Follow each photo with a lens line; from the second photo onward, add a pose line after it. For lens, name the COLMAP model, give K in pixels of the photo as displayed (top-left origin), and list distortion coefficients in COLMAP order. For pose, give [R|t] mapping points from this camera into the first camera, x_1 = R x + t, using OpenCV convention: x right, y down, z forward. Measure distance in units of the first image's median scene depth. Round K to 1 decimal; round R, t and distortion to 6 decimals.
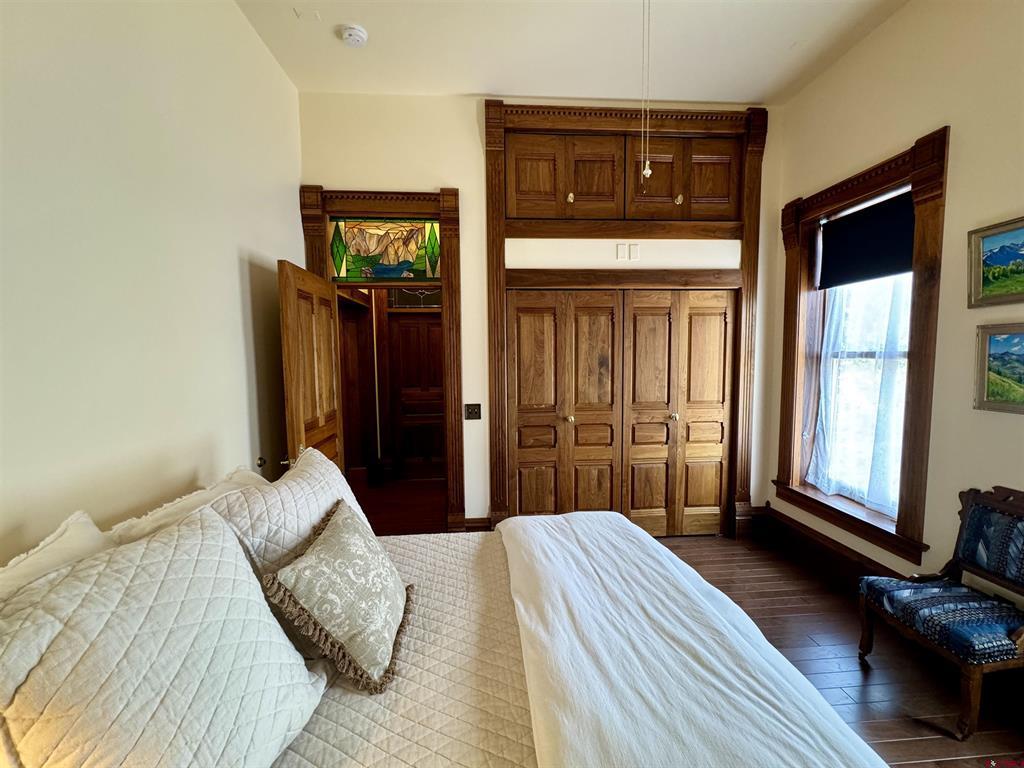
lens RADIAL K [[411.3, 0, 511.0], [0, 411.3, 386.4], [0, 0, 1]] dist [-0.000292, -0.000043]
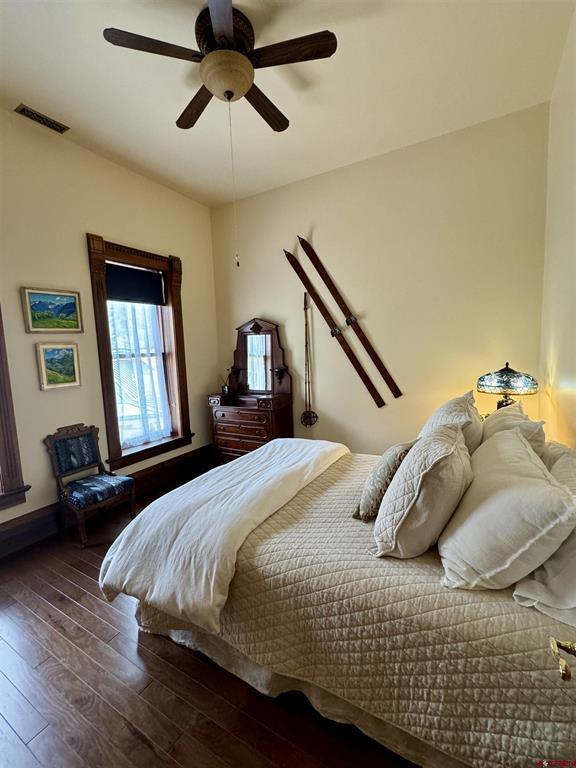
lens RADIAL K [[332.1, 0, 287.4], [0, 332.1, 385.2], [0, 0, 1]] dist [0.000128, 0.000005]
pose [[-0.822370, -0.017229, 0.568692, -0.584650], [0.091603, 0.982492, 0.162230, -0.111060], [-0.561530, 0.185507, -0.806394, 1.664570]]
